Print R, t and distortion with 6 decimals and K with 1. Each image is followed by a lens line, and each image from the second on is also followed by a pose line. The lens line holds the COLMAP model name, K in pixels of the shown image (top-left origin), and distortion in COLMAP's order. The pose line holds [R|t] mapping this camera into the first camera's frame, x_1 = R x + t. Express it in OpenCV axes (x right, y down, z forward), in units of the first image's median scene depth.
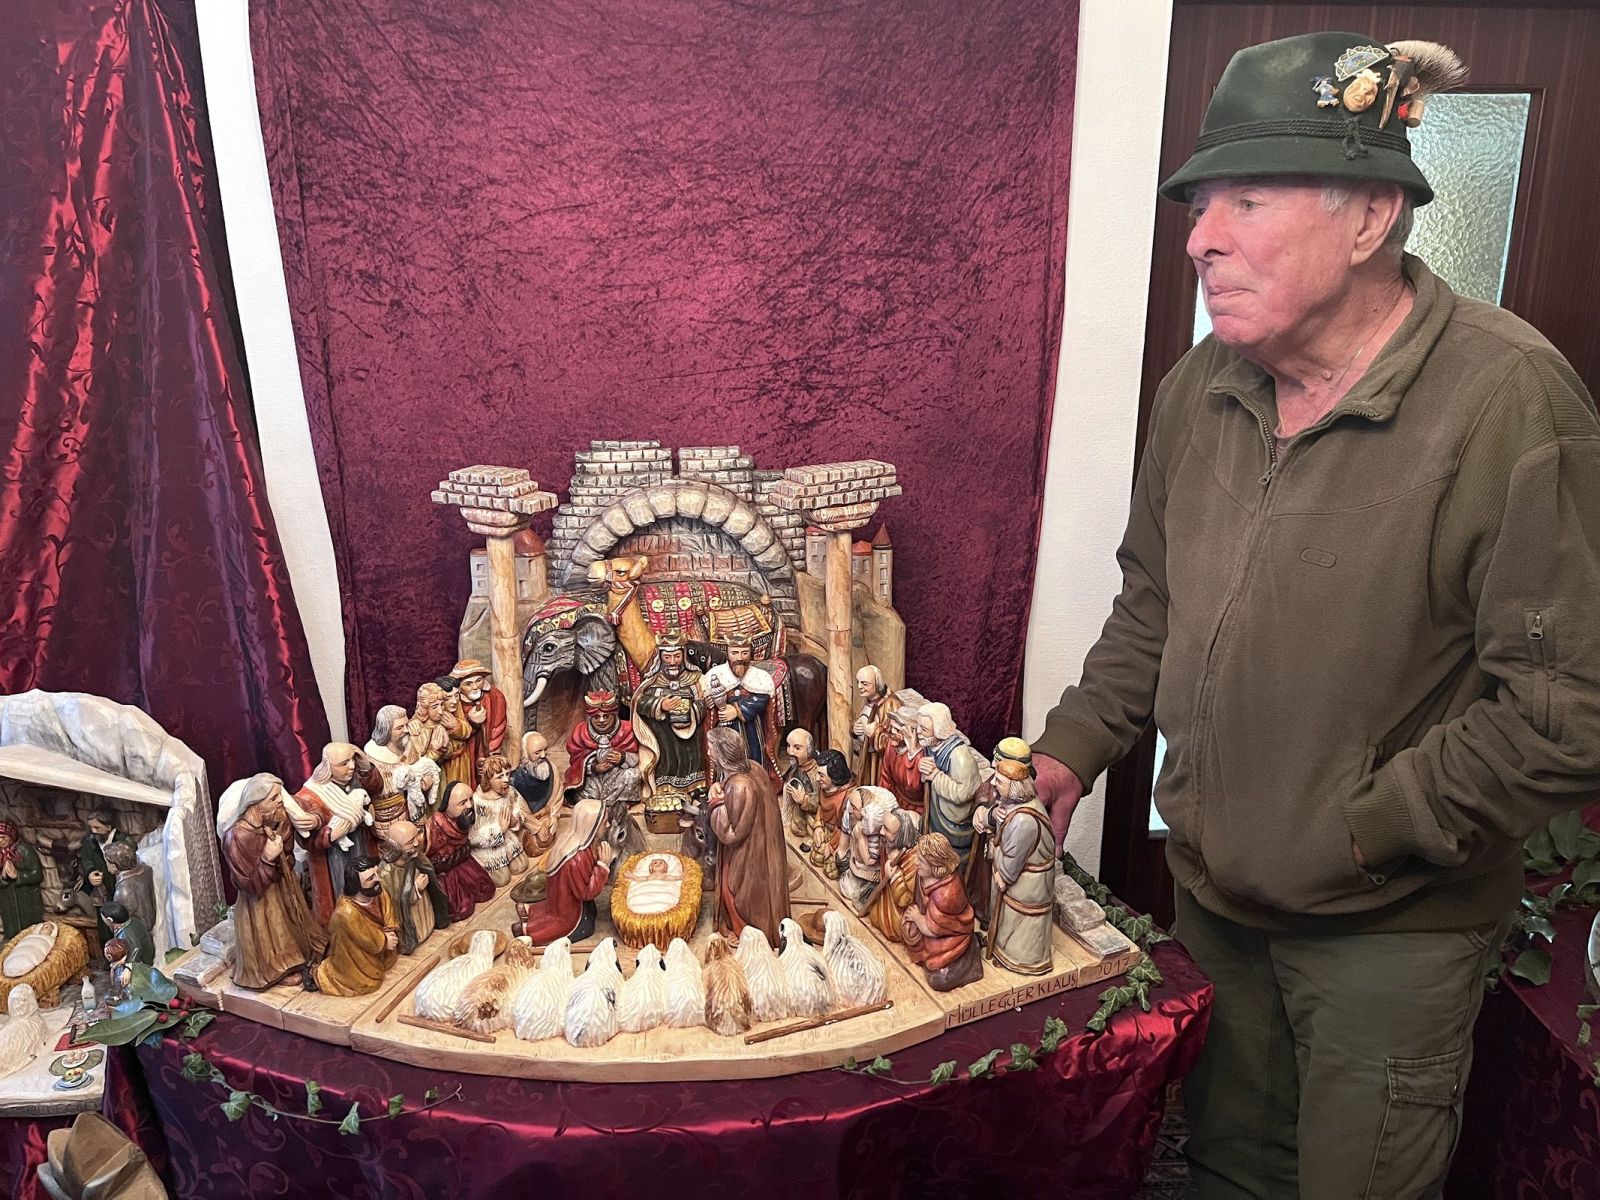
lens RADIAL K [[1219.4, 0, 802.0], [0, 1219.4, 586.8], [0, 0, 1]] dist [0.057418, -0.079169]
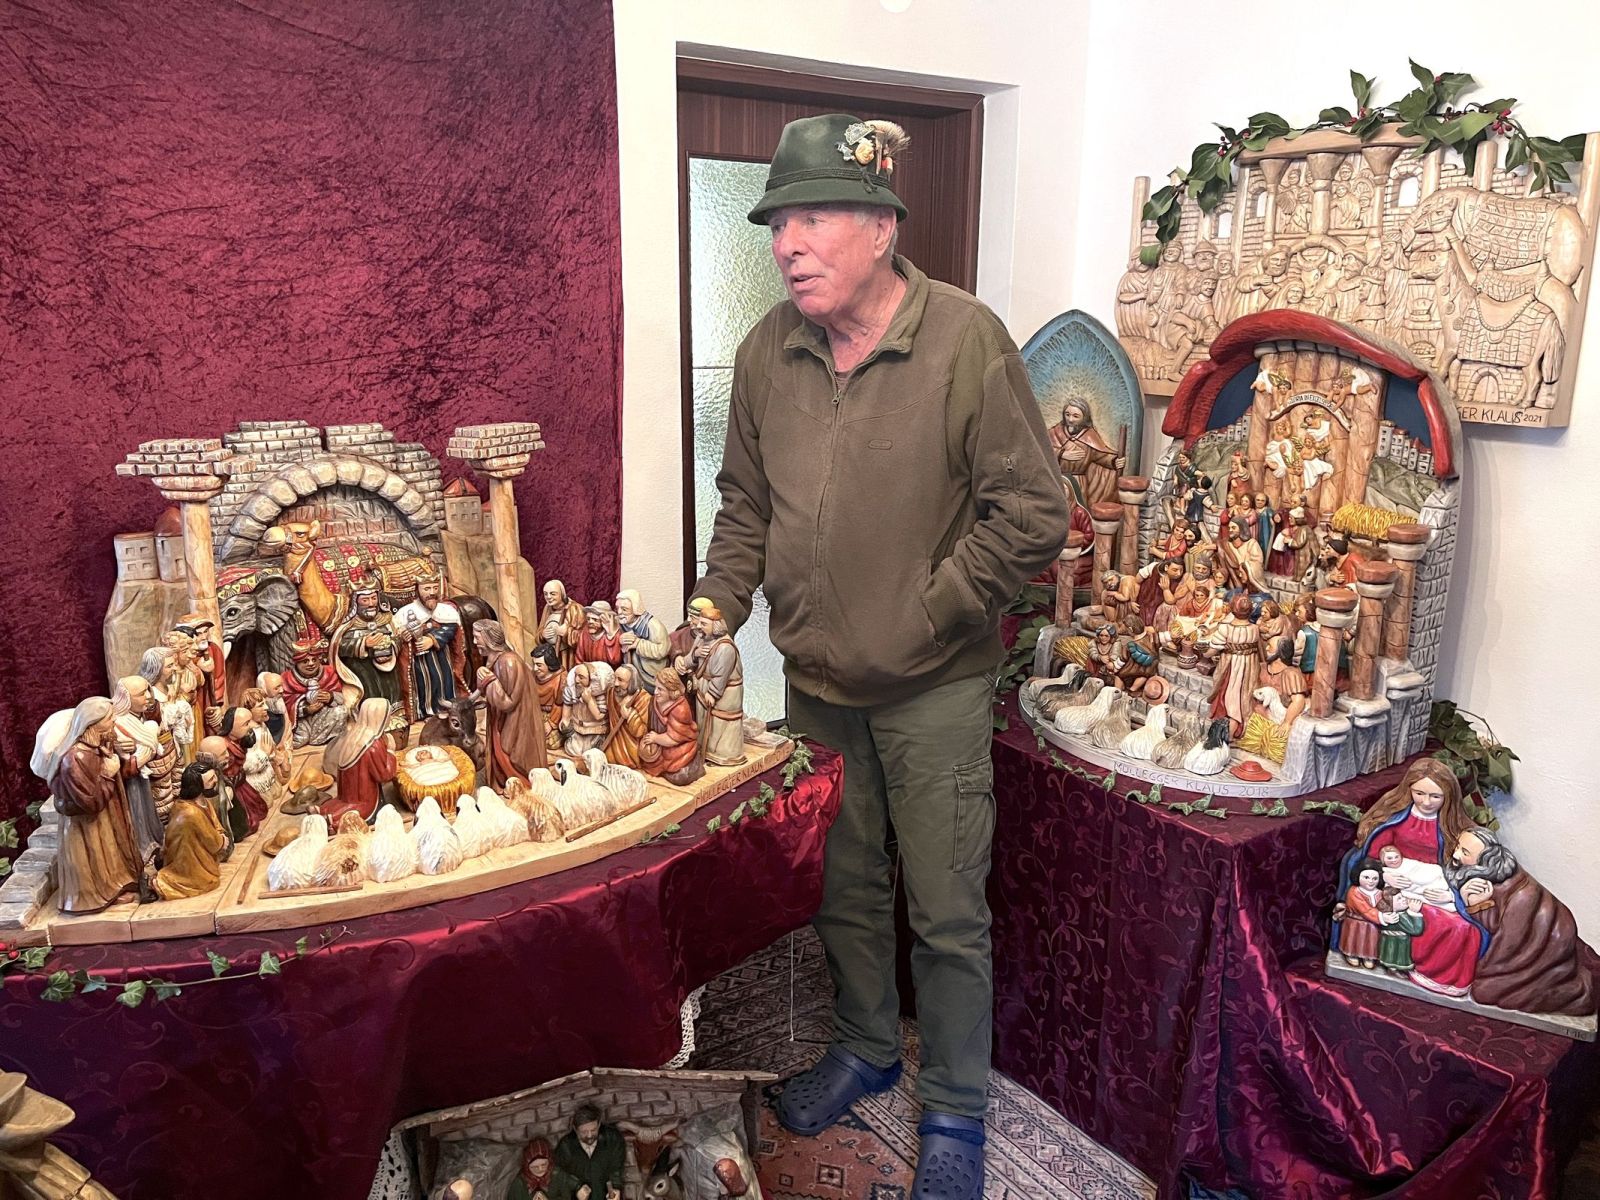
lens RADIAL K [[1219.4, 0, 813.9], [0, 1219.4, 580.8], [0, 0, 1]] dist [0.057418, -0.079169]
pose [[0.846534, -0.108207, 0.521222, -0.341529], [0.143175, 0.989325, -0.027149, 0.127606], [-0.512720, 0.097609, 0.852989, -0.183204]]
